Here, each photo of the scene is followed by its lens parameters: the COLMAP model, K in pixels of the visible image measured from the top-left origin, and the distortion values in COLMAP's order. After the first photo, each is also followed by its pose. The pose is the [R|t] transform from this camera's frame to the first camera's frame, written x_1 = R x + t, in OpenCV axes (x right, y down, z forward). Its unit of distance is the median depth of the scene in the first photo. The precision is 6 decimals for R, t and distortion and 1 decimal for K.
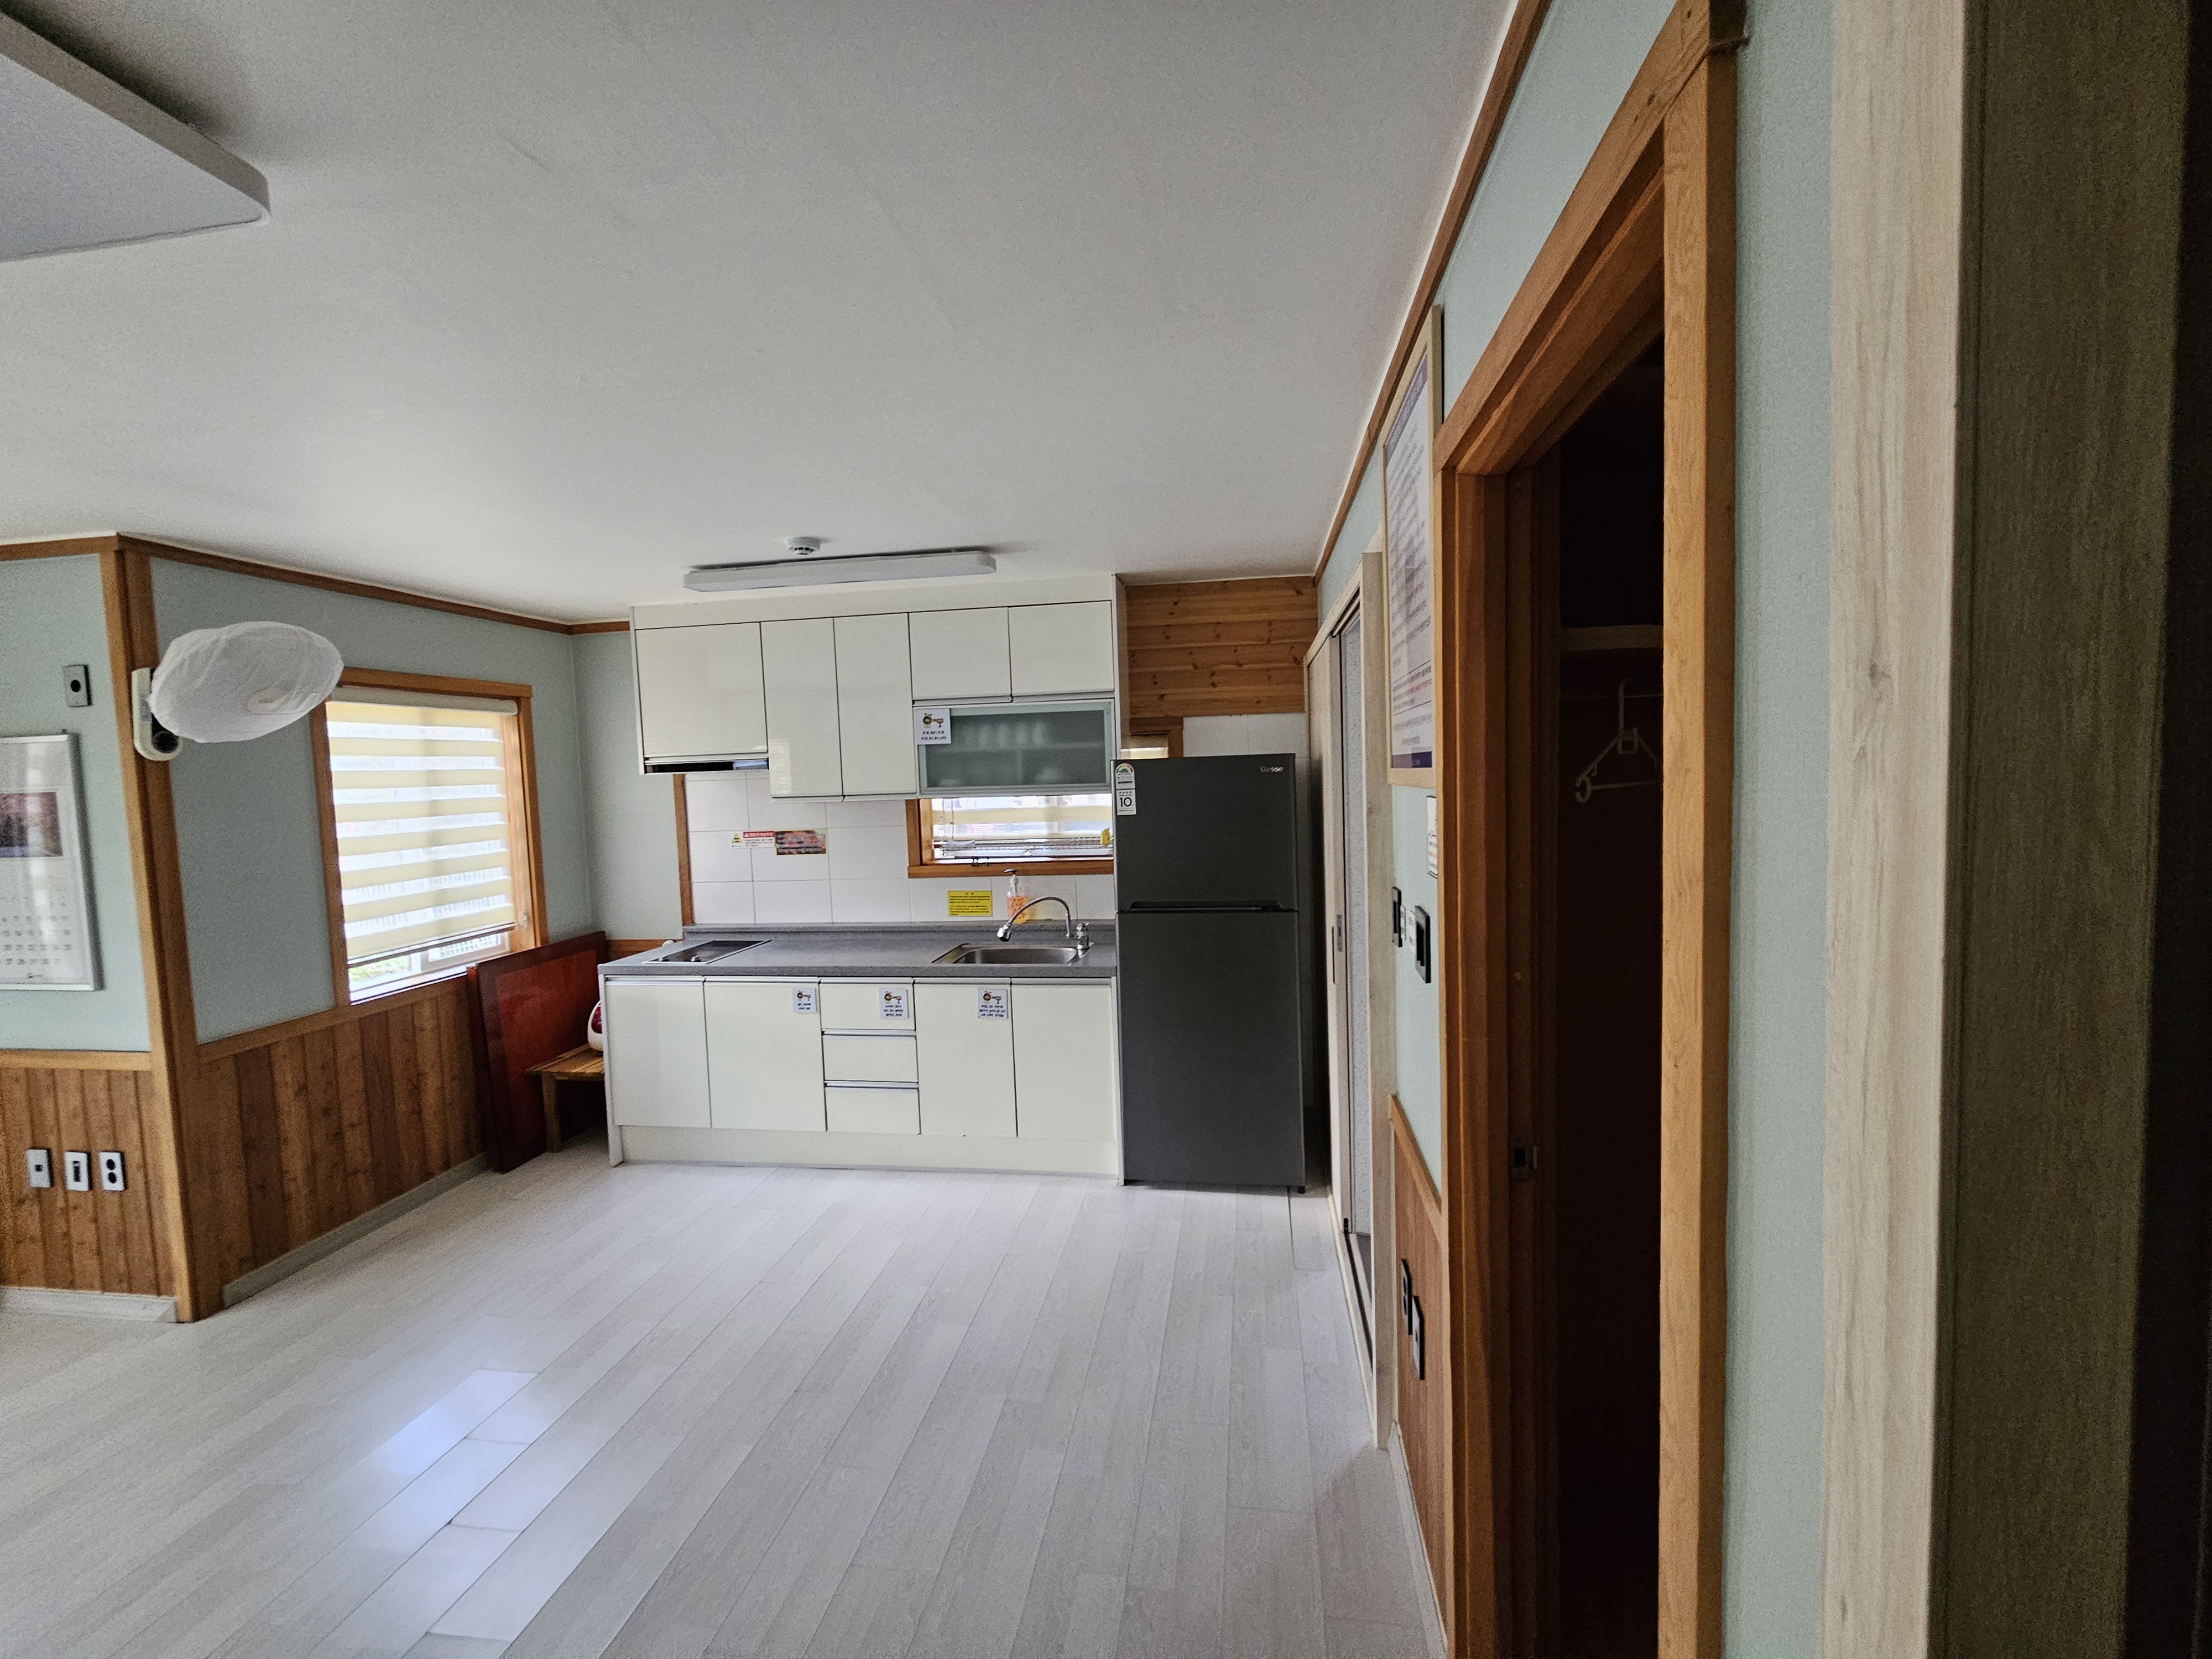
lens RADIAL K [[902.0, 0, 1107.4], [0, 902.0, 821.8], [0, 0, 1]] dist [-0.002795, -0.000024]
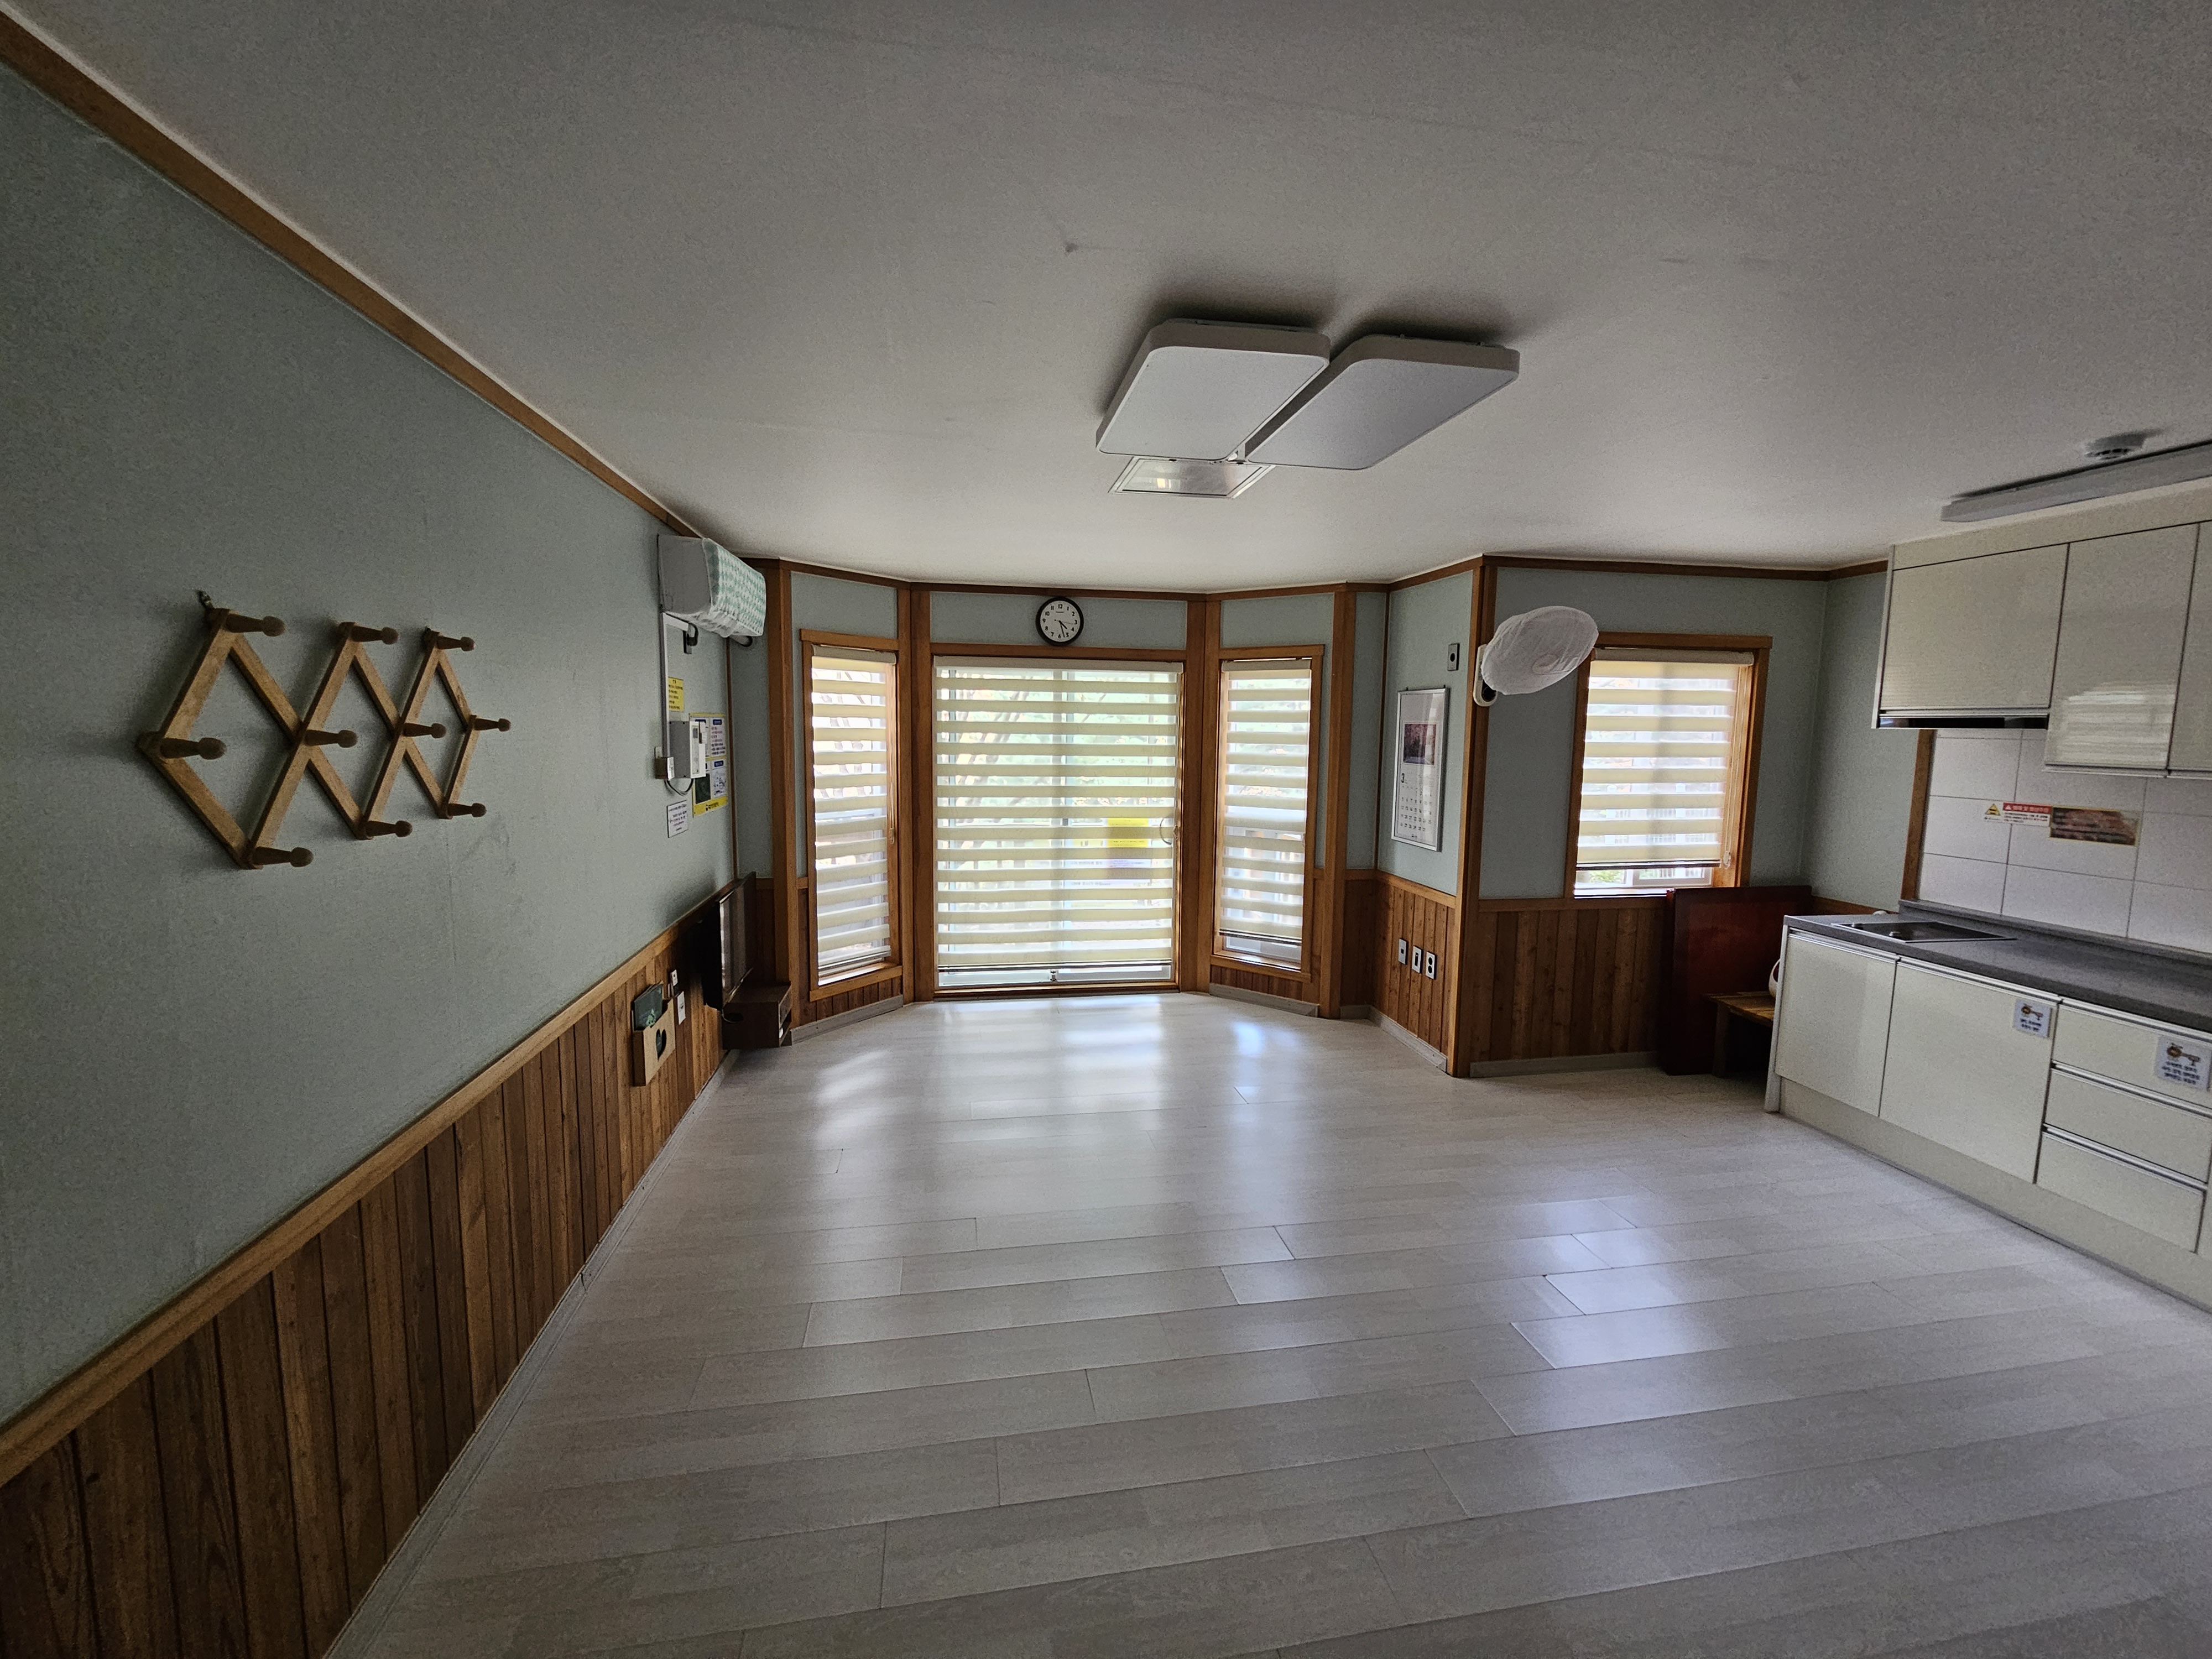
lens RADIAL K [[902.0, 0, 1107.4], [0, 902.0, 821.8], [0, 0, 1]] dist [-0.002795, -0.000024]
pose [[0.318672, 0.140886, -0.937336, 0.142044], [-0.078437, 0.989420, 0.122048, -0.010196], [0.944614, 0.034629, 0.326351, -0.057979]]
